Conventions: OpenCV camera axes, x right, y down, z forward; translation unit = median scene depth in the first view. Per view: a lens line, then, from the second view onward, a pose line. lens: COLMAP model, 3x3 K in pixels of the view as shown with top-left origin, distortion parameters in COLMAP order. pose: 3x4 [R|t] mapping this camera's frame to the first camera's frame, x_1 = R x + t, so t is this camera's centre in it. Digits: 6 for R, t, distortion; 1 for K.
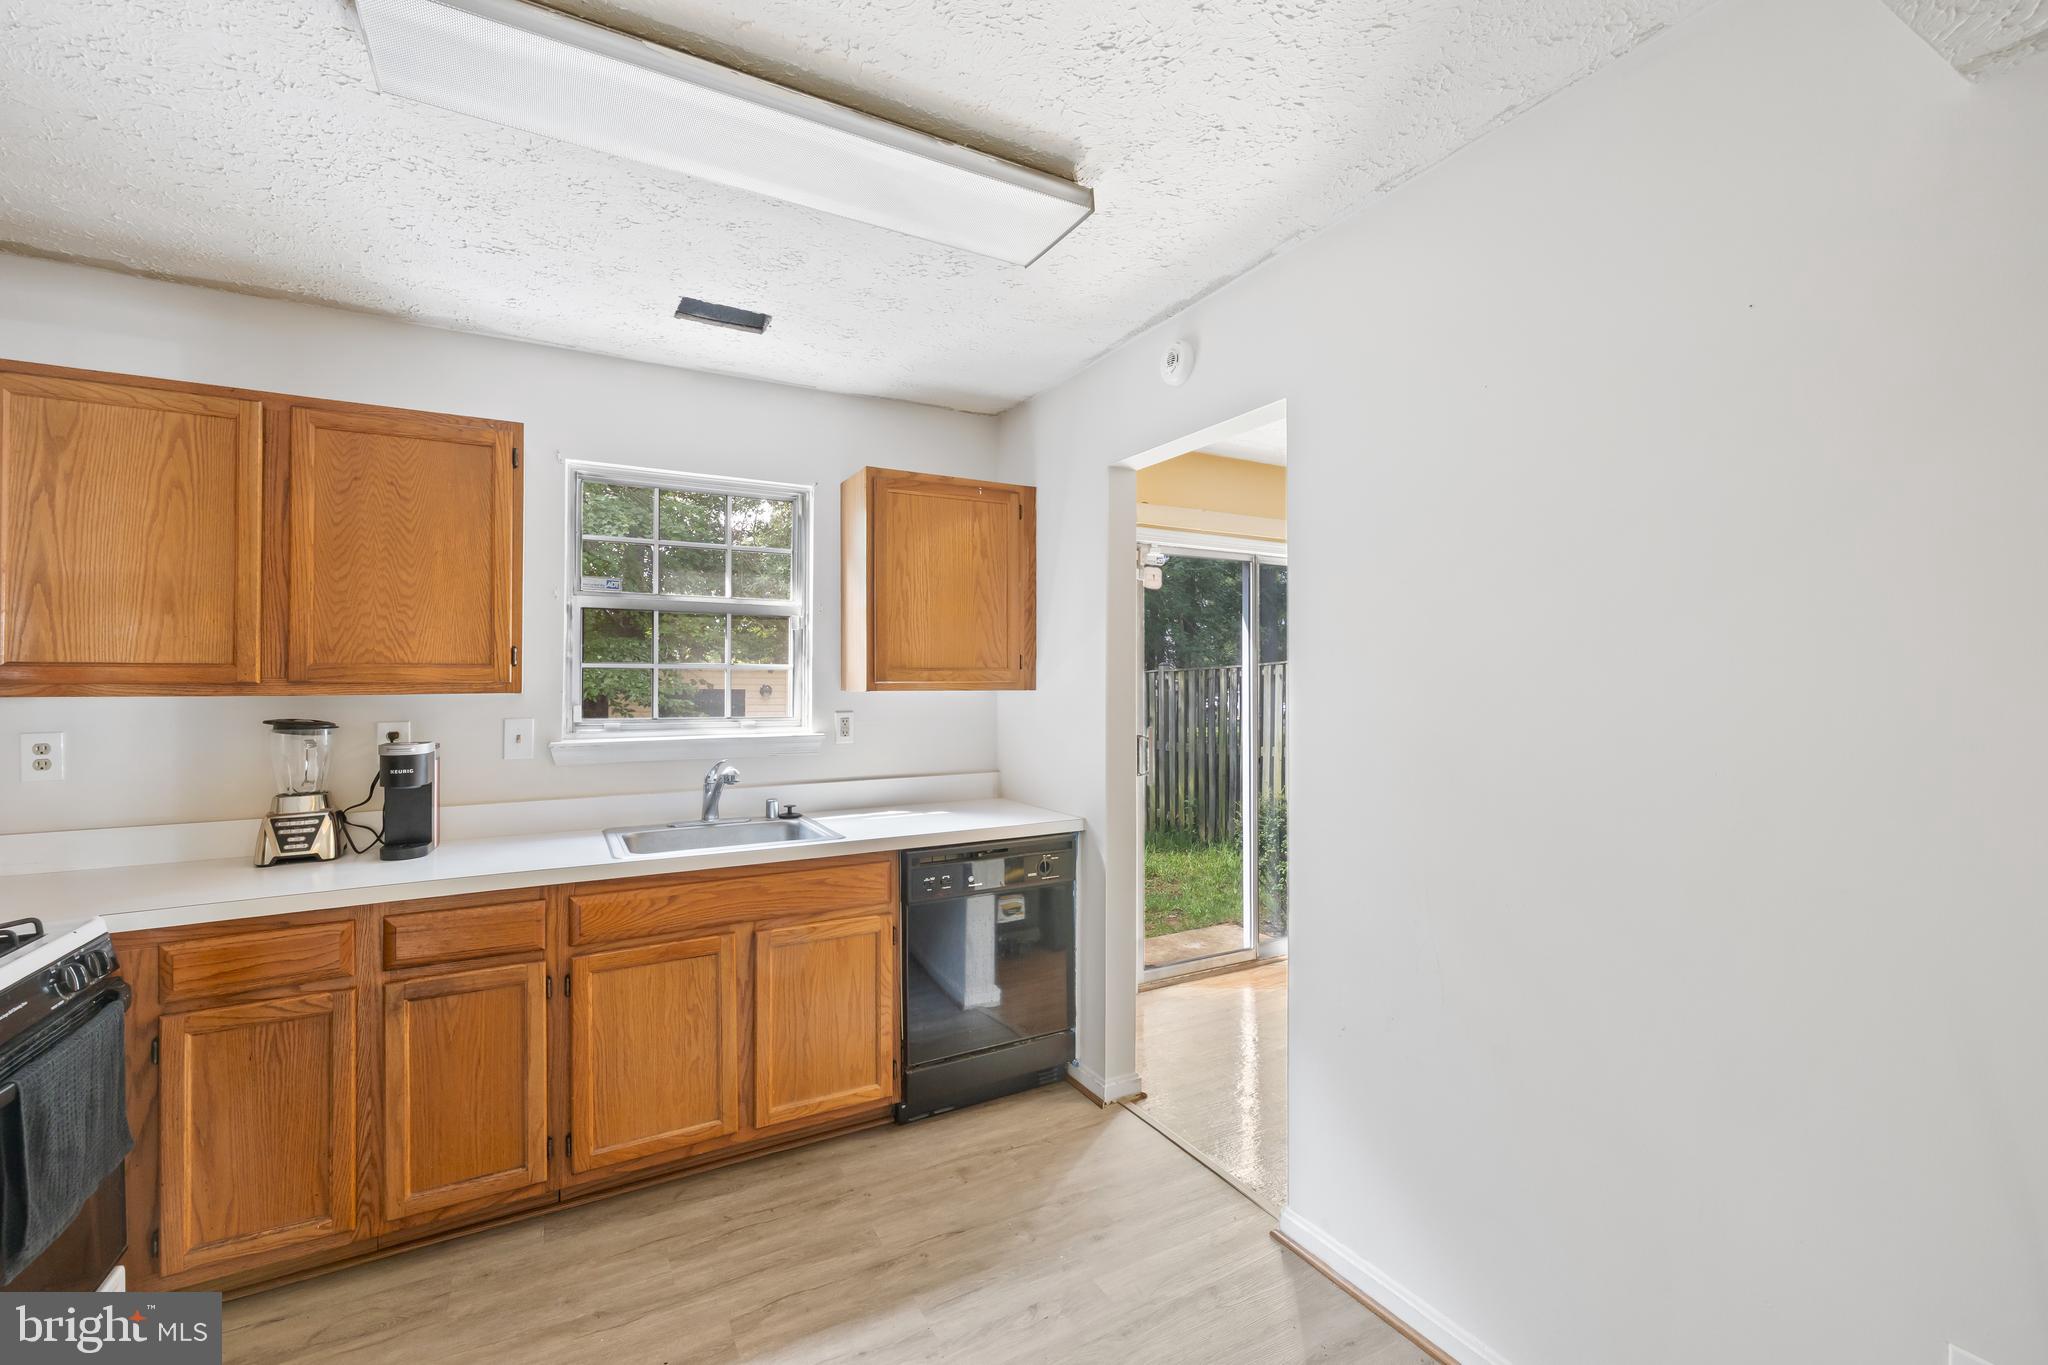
lens RADIAL K [[866.3, 0, 1018.8], [0, 866.3, 673.6], [0, 0, 1]] dist [0.004332, 0.000305]
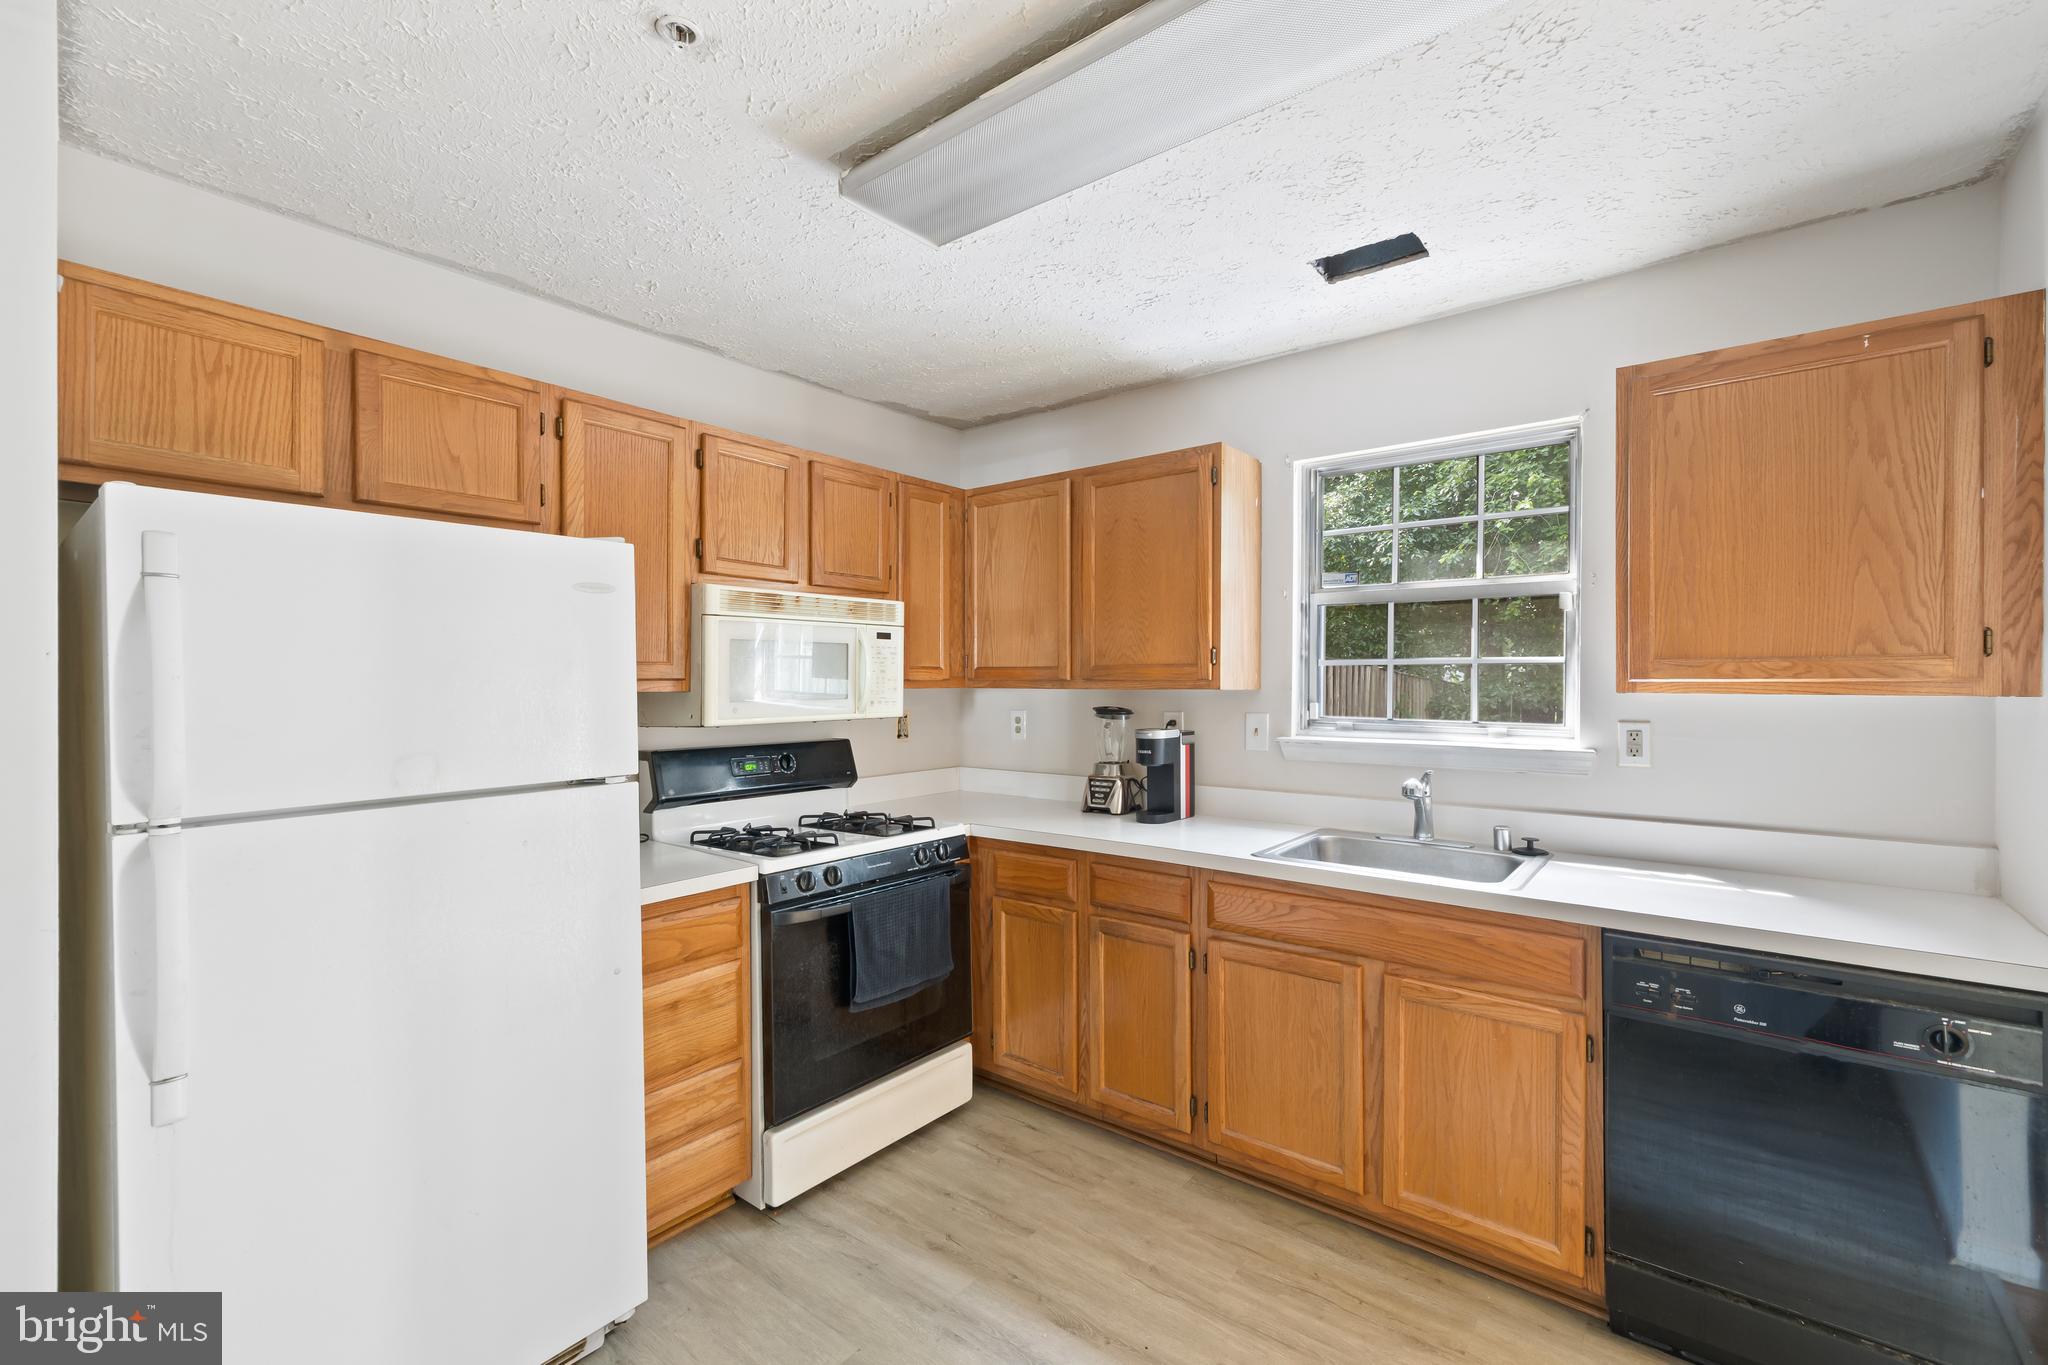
lens RADIAL K [[866.3, 0, 1025.0], [0, 866.3, 685.5], [0, 0, 1]] dist [0.004332, 0.000305]
pose [[0.385185, 0.007723, -0.922807, 0.354037], [0.009041, 0.999885, 0.012142, 0.001930], [0.922795, -0.013020, 0.385071, 0.363359]]
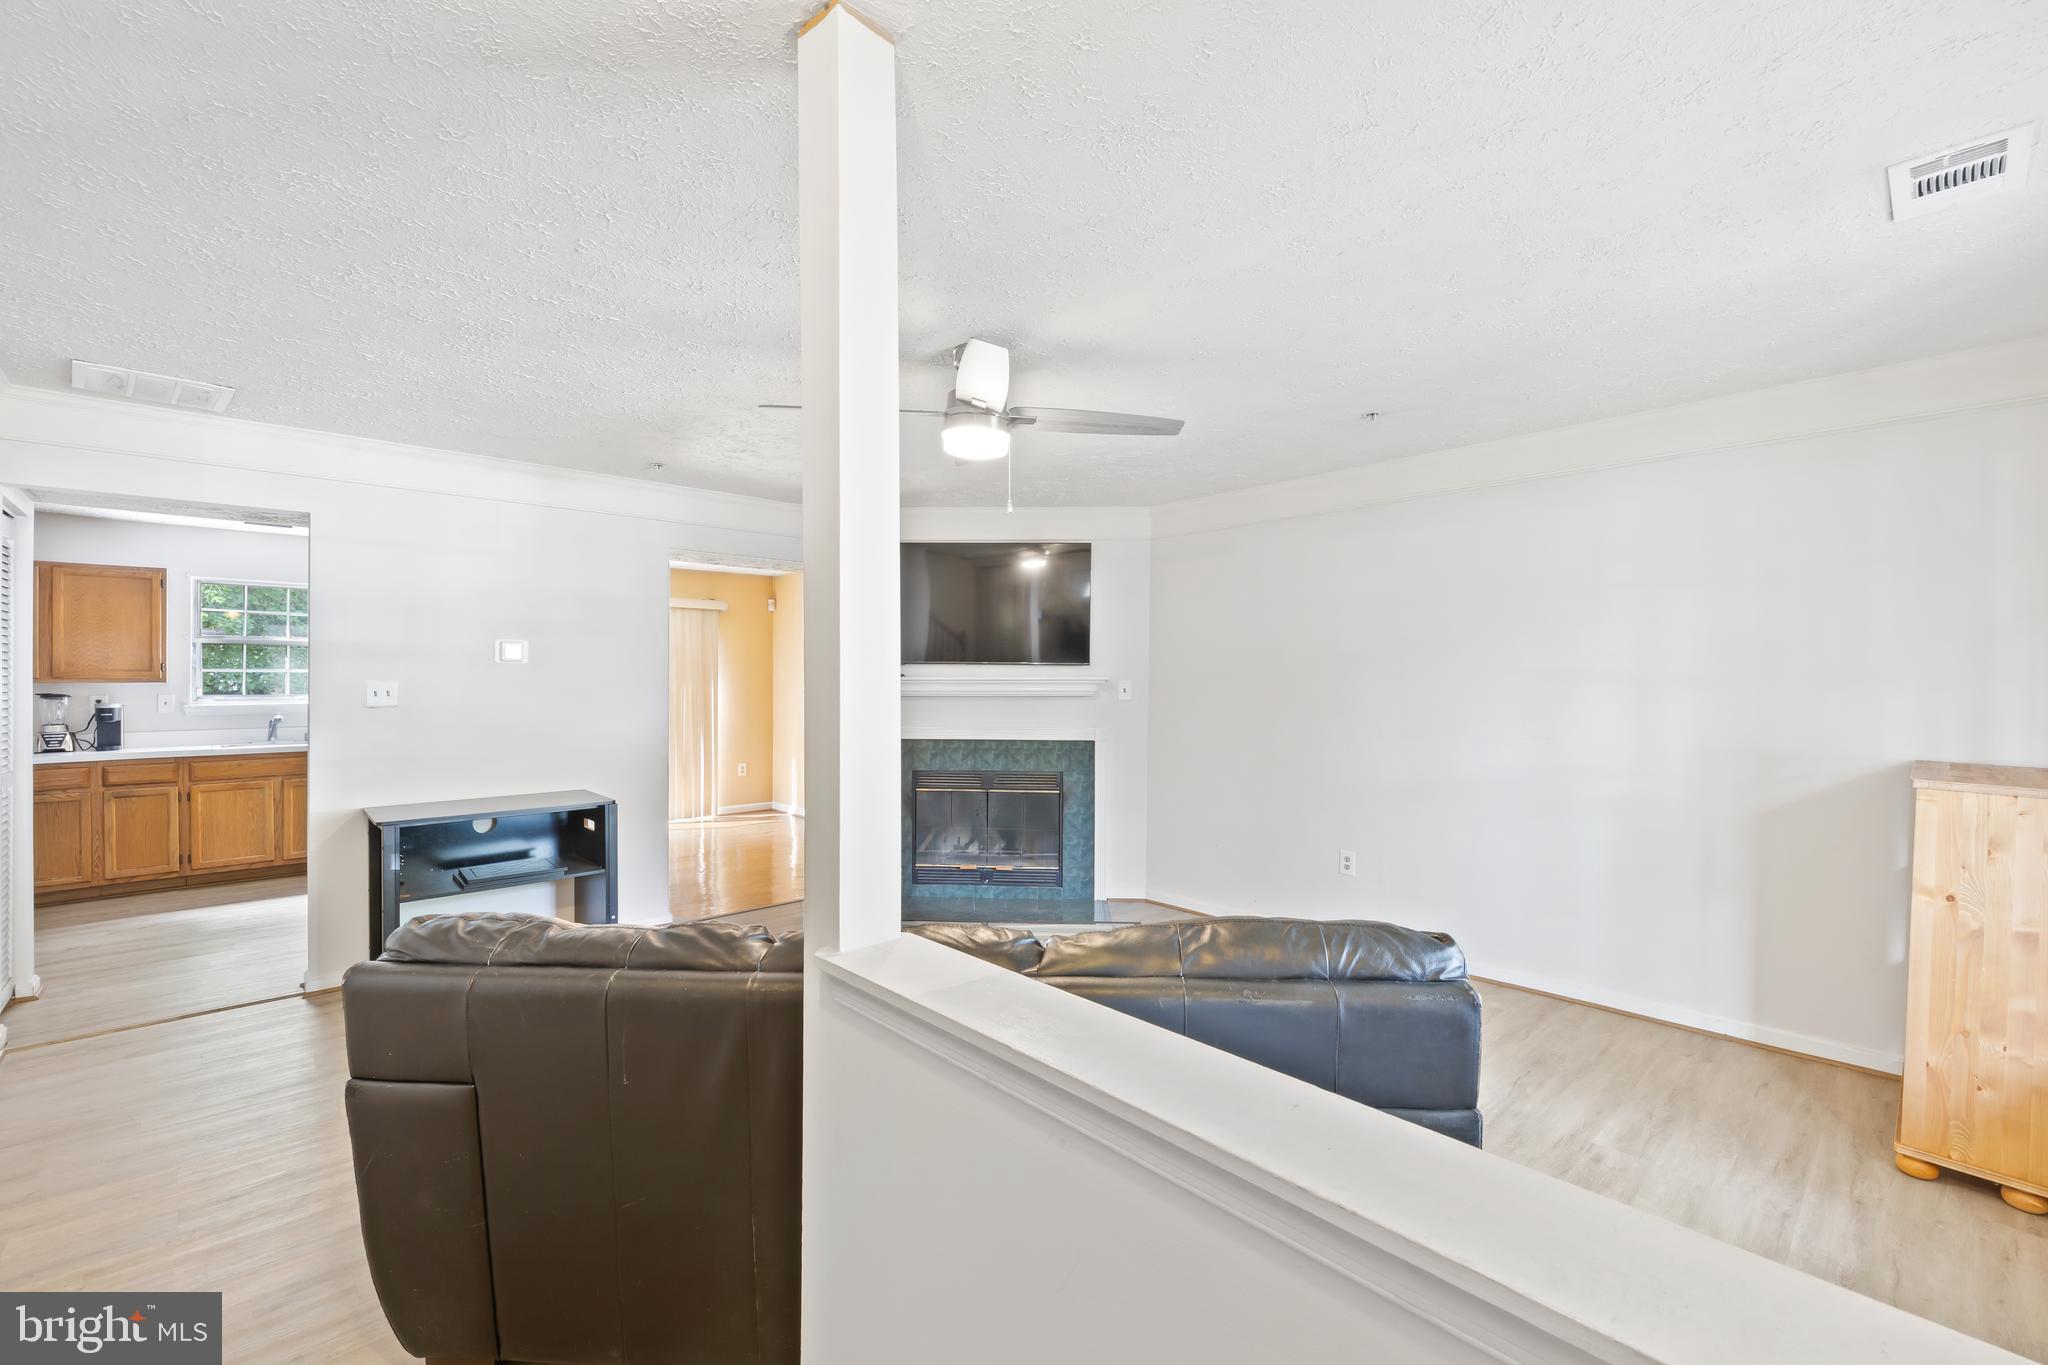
lens RADIAL K [[866.3, 0, 1020.1], [0, 866.3, 680.6], [0, 0, 1]] dist [0.004332, 0.000305]
pose [[0.970693, 0.002423, 0.240313, 1.163333], [-0.006015, 0.999881, 0.014217, -0.031738], [-0.240250, -0.015245, 0.970591, -1.940985]]
